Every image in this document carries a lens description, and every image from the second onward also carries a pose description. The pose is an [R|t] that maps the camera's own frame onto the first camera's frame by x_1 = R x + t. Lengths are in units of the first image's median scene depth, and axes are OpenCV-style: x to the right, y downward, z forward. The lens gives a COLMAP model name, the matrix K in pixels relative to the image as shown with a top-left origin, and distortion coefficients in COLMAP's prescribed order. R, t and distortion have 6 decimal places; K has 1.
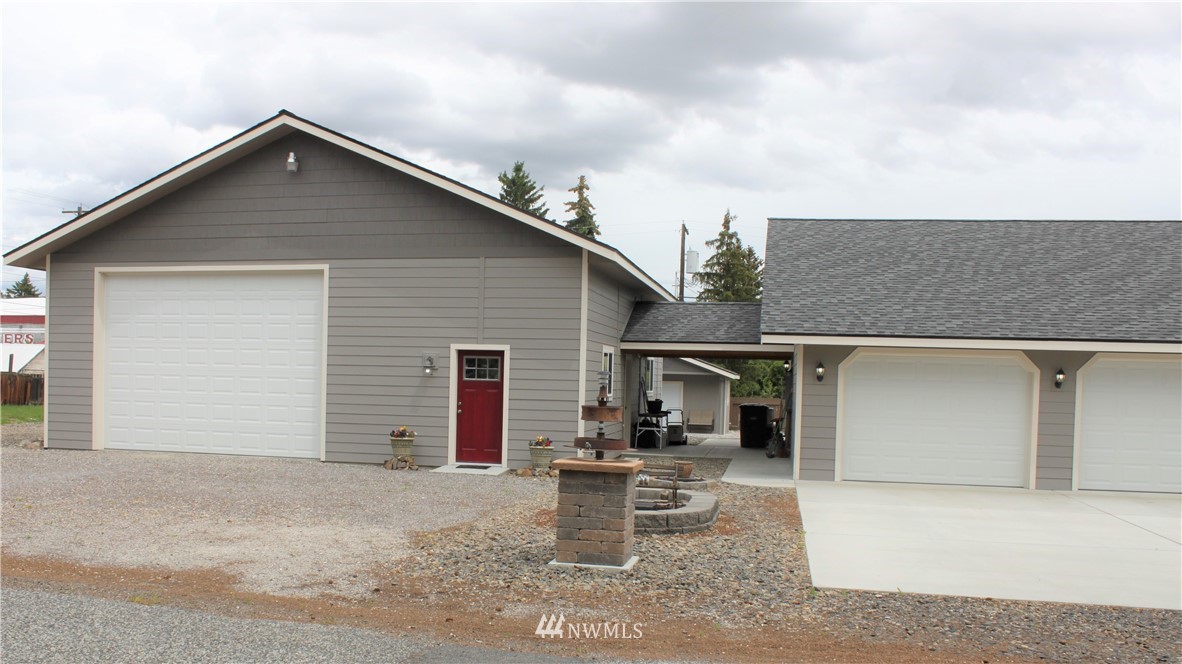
lens RADIAL K [[1067.0, 0, 590.7], [0, 1067.0, 385.4], [0, 0, 1]] dist [-0.138984, 0.001551]
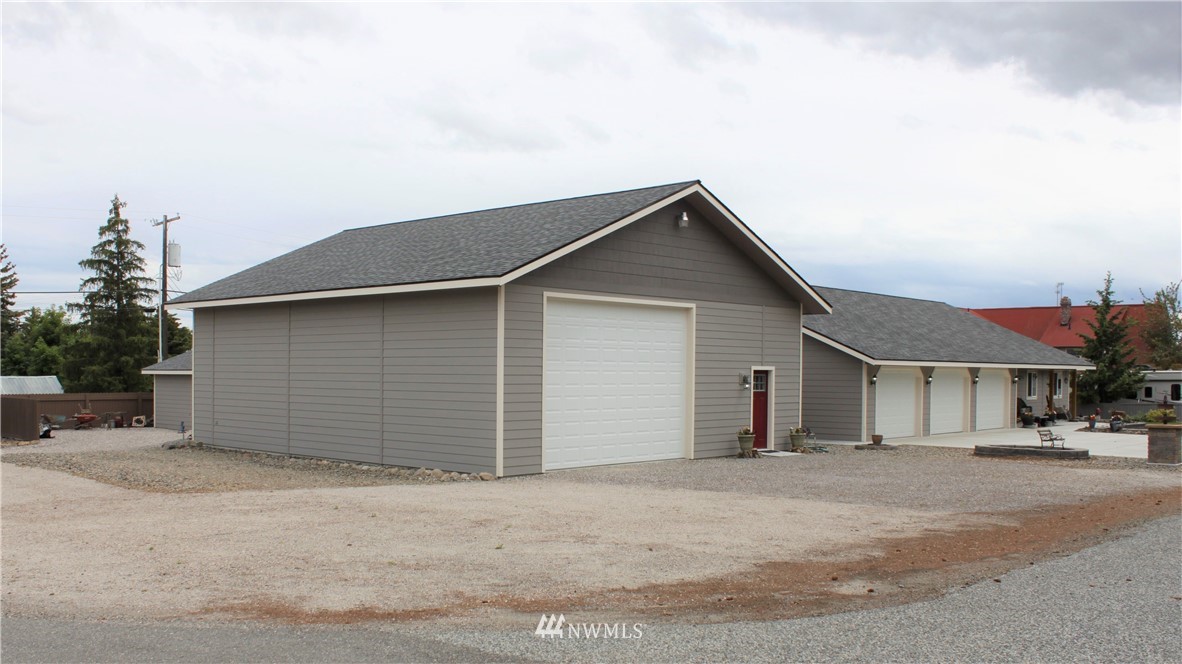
lens RADIAL K [[1073.6, 0, 591.0], [0, 1073.6, 332.0], [0, 0, 1]] dist [-0.050404, 0.005508]
pose [[0.529011, 0.012643, 0.848521, -1.409573], [0.010491, 0.999715, -0.021436, -0.054295], [-0.848550, 0.020242, 0.528728, 0.422540]]
